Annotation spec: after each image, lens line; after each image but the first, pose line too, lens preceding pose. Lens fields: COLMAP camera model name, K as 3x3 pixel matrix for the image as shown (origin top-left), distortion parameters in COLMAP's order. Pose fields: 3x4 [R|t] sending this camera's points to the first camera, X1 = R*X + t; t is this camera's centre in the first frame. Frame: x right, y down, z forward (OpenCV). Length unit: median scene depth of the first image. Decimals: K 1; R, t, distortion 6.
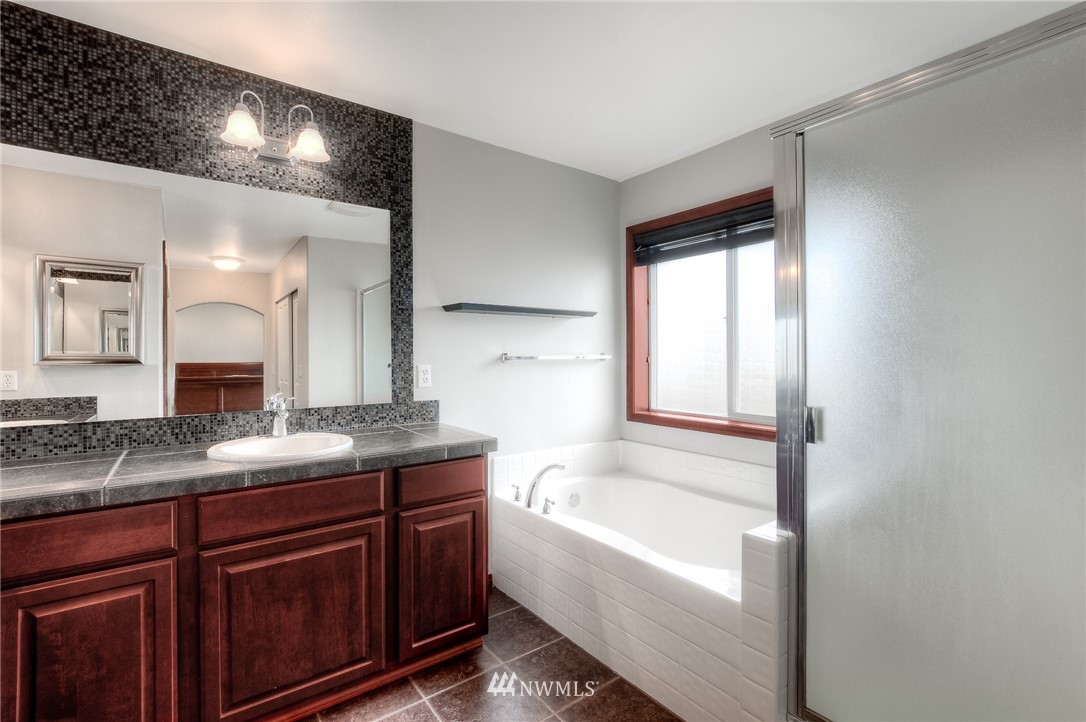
lens RADIAL K [[479.6, 0, 542.3], [0, 479.6, 347.1], [0, 0, 1]] dist [-0.018573, 0.000328]
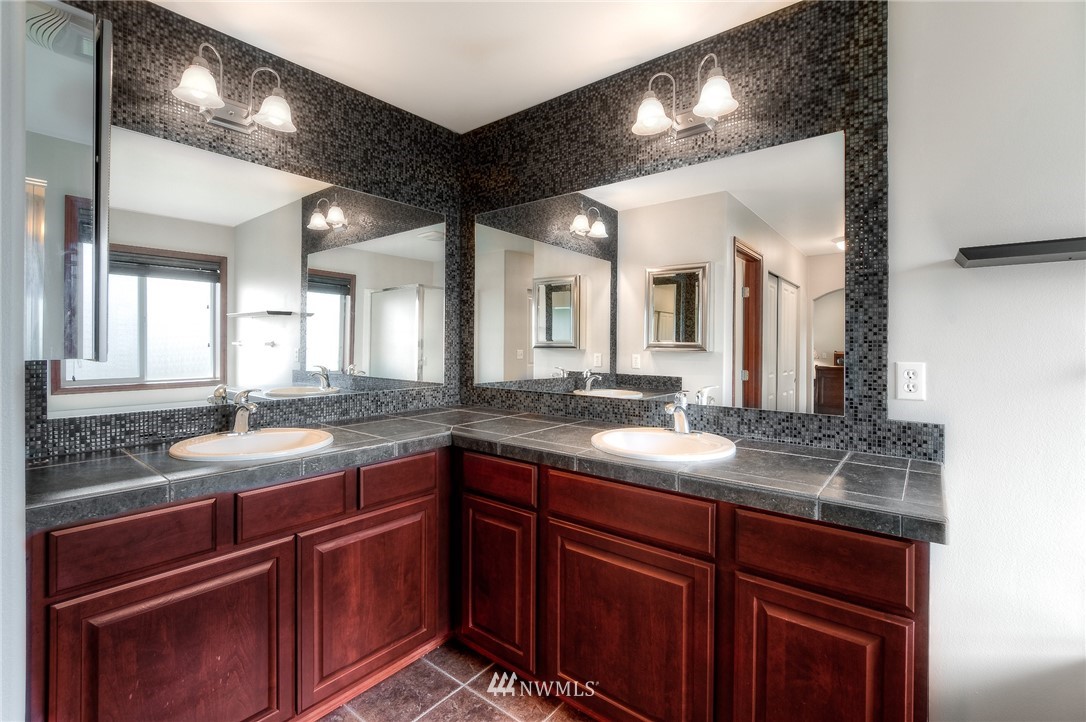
lens RADIAL K [[479.6, 0, 542.3], [0, 479.6, 347.1], [0, 0, 1]] dist [-0.018573, 0.000328]
pose [[0.244344, 0.010600, -0.969631, 0.274010], [0.008293, 0.999881, 0.013020, 0.008206], [0.969653, -0.011223, 0.244227, 0.513462]]
